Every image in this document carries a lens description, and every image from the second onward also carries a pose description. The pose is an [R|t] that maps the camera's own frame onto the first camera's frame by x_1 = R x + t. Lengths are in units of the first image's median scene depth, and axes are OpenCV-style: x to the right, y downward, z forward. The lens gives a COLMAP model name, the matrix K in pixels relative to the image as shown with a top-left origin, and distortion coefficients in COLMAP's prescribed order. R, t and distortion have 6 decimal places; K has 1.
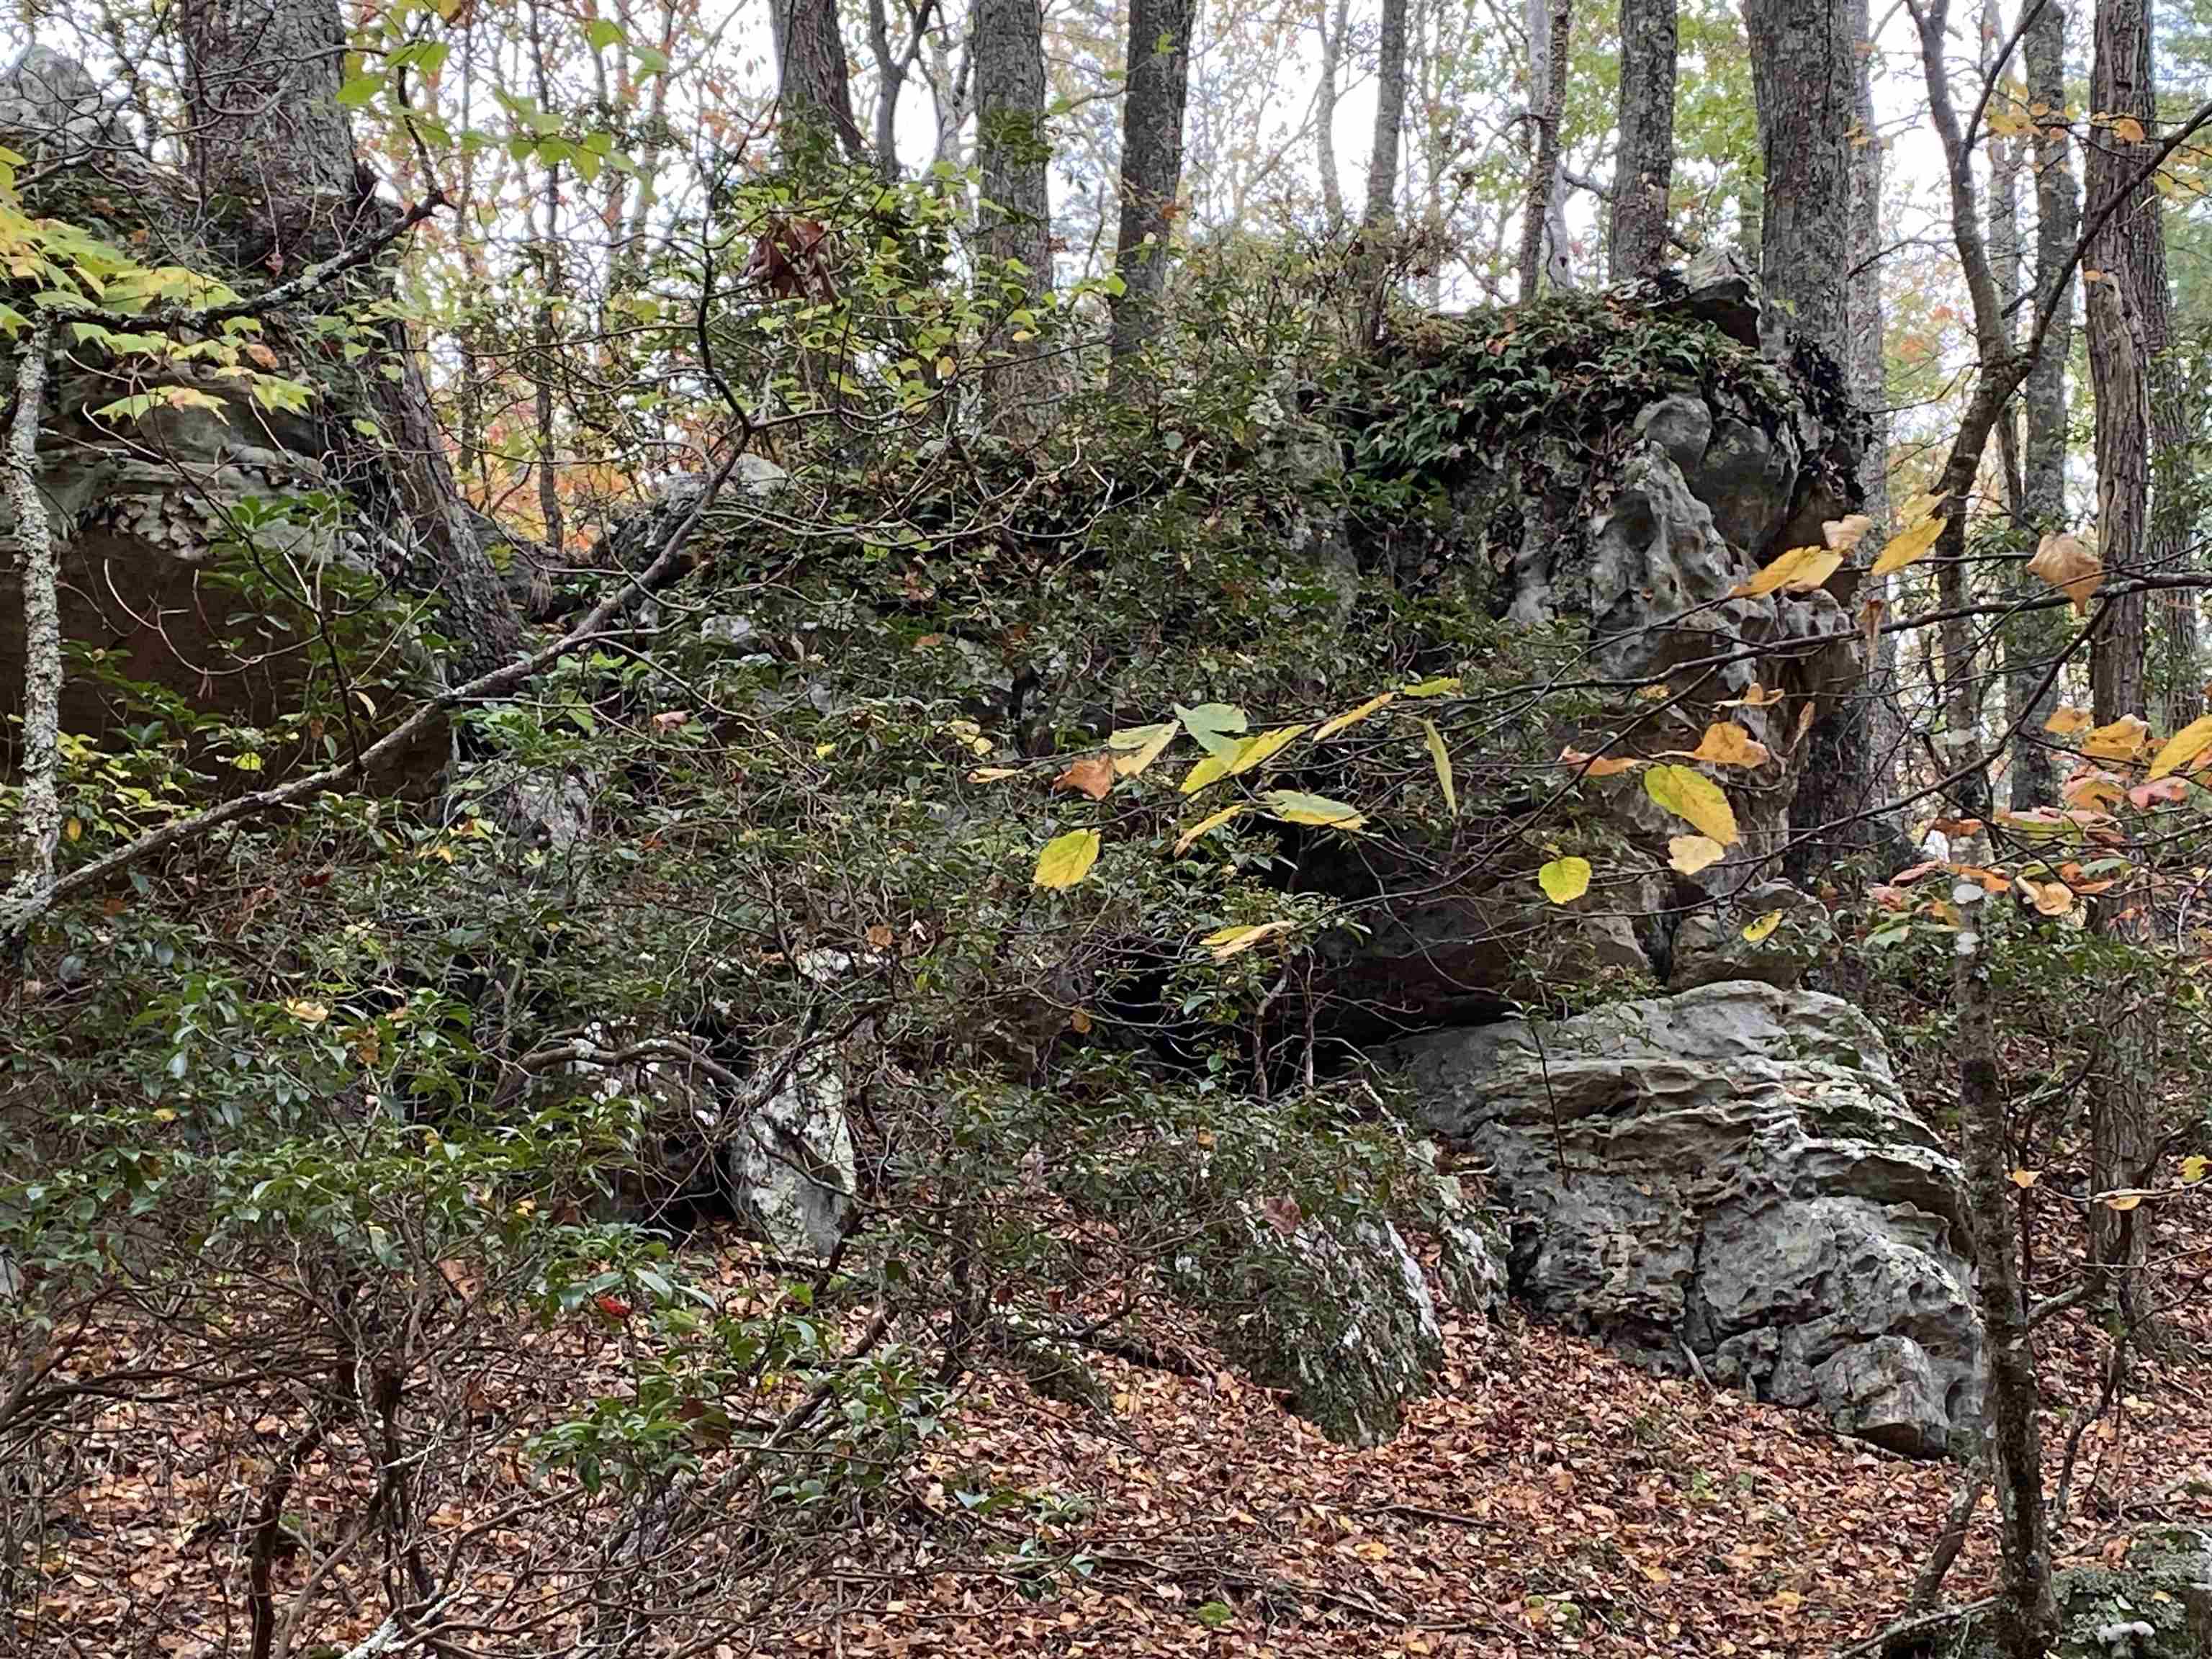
lens RADIAL K [[3996.6, 0, 1106.0], [0, 3996.6, 829.5], [0, 0, 1]] dist [0.241053, -0.269298]
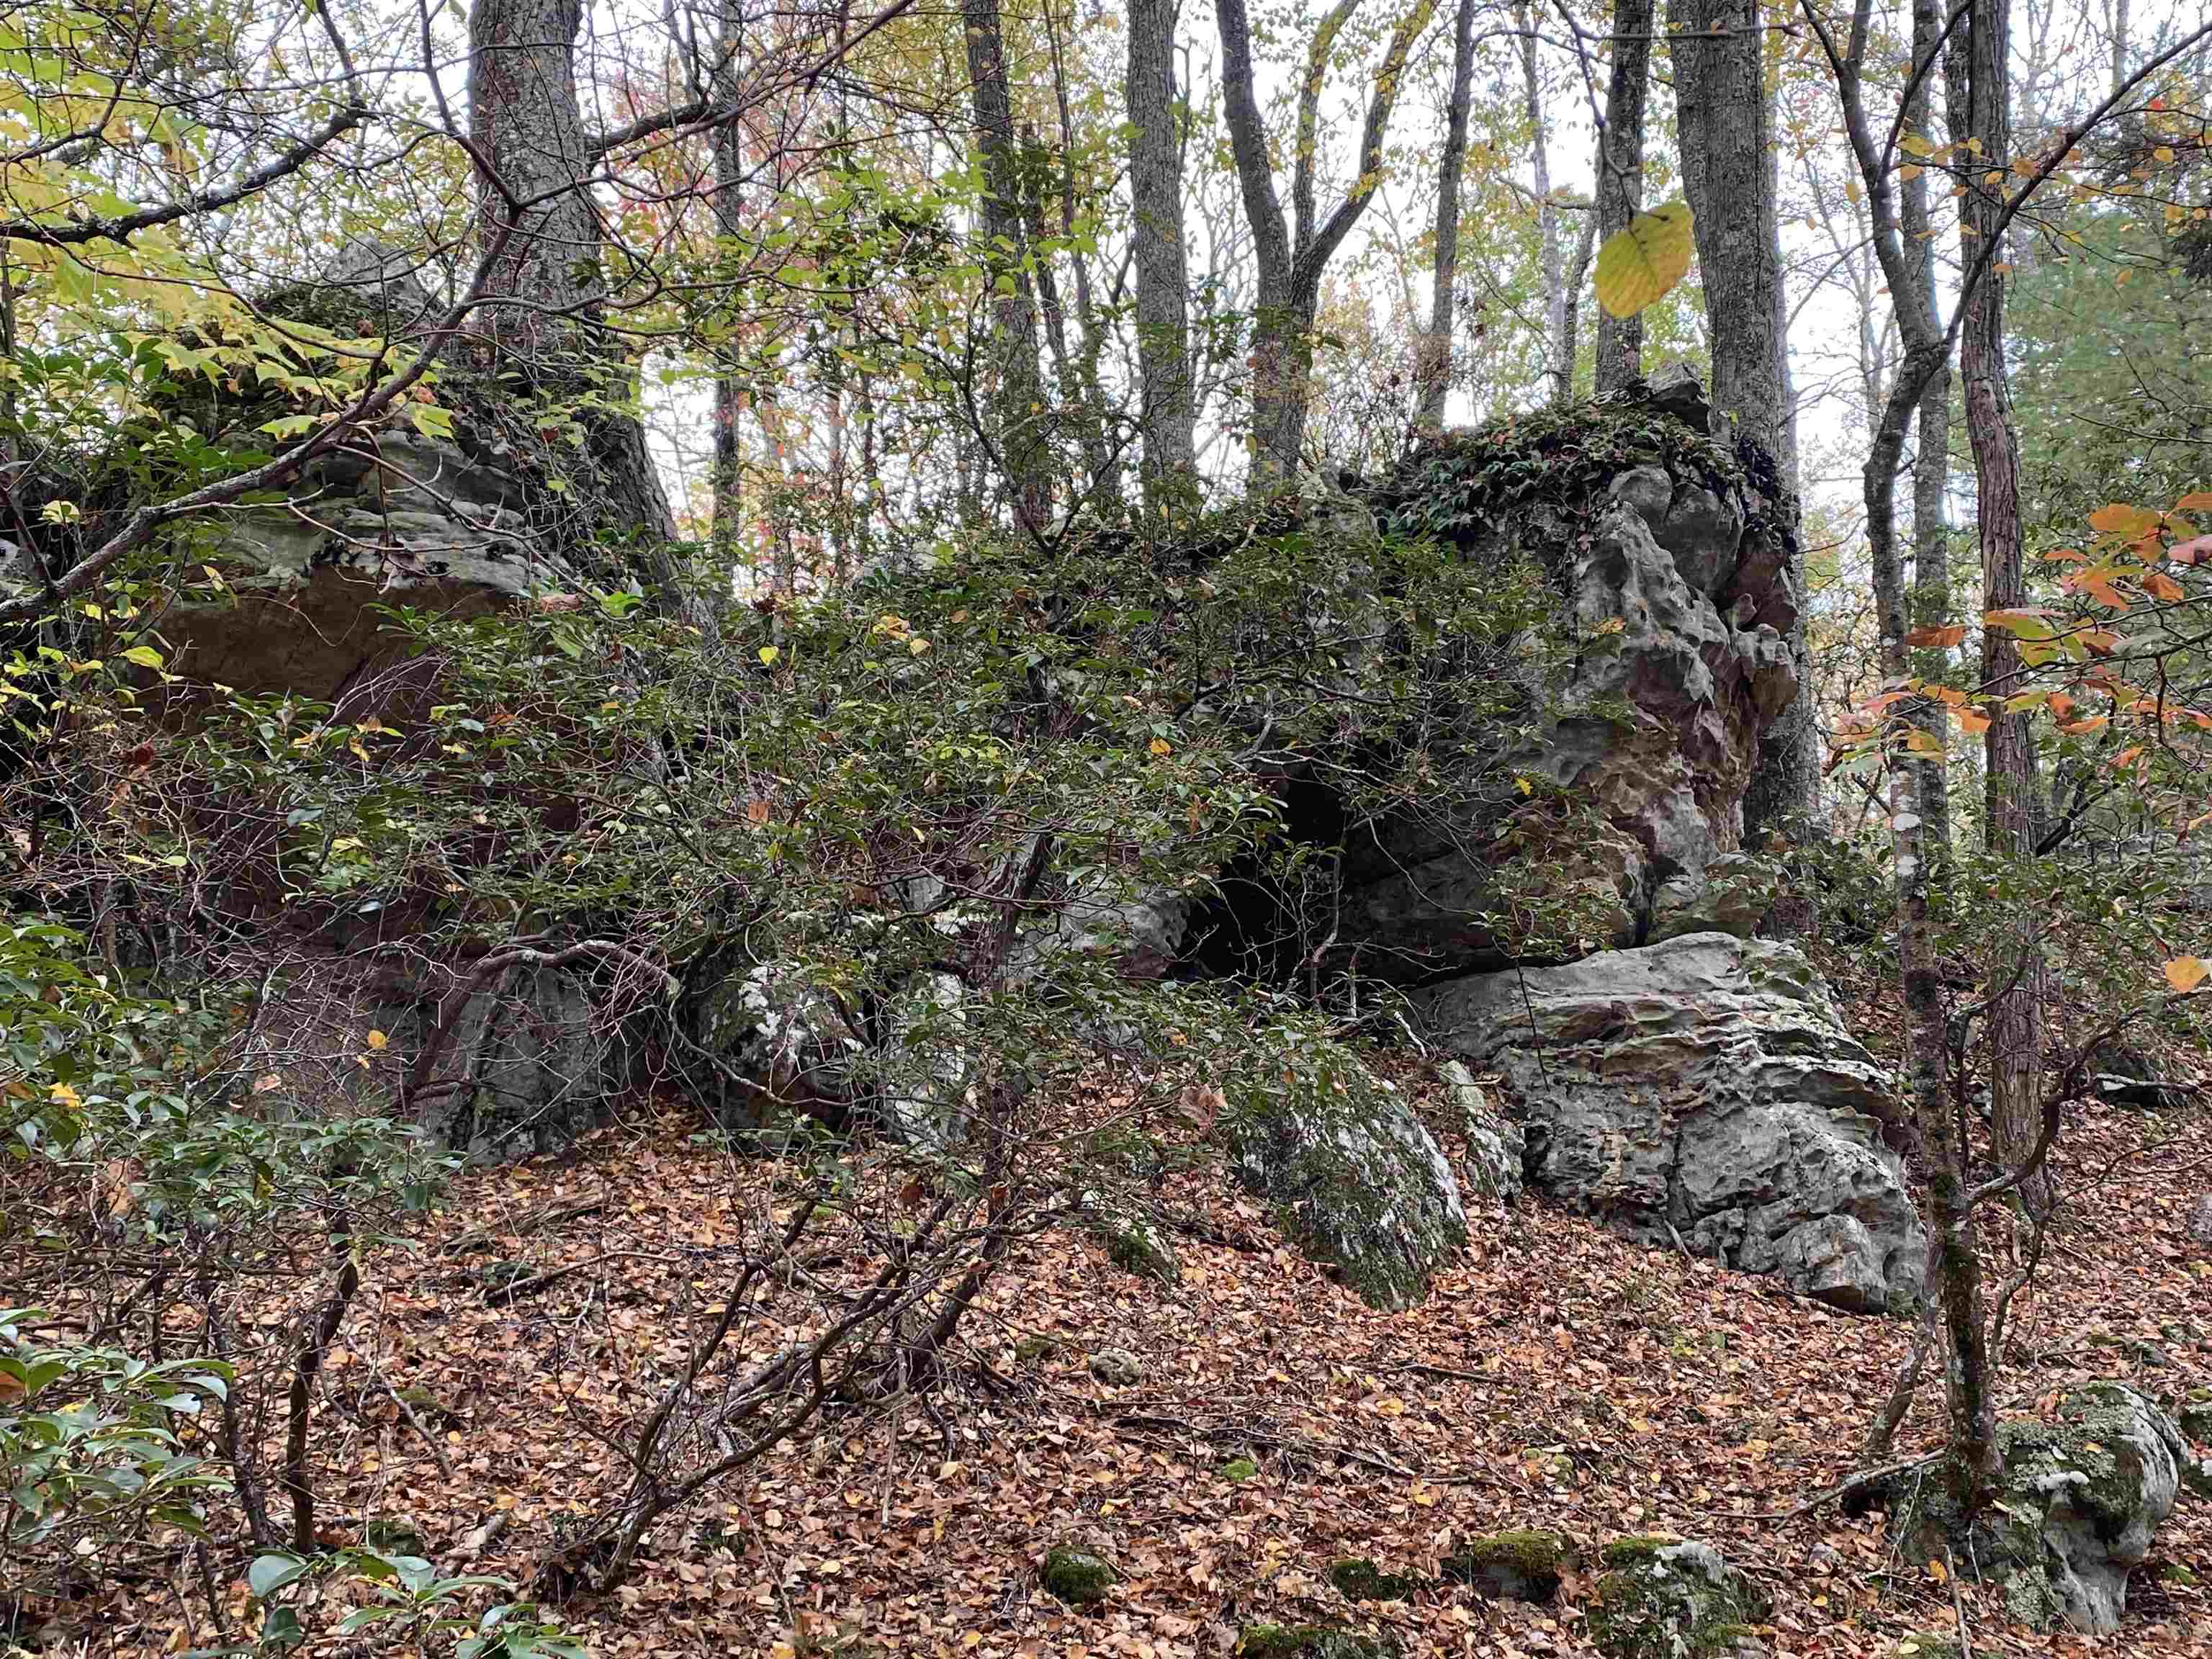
lens RADIAL K [[2420.5, 0, 1098.7], [0, 2420.5, 831.7], [0, 0, 1]] dist [0.226965, -0.714411]
pose [[0.995758, -0.020526, -0.089691, 0.041921], [0.018057, 0.999438, -0.028257, 0.027145], [0.090221, 0.026518, 0.995569, 0.243844]]
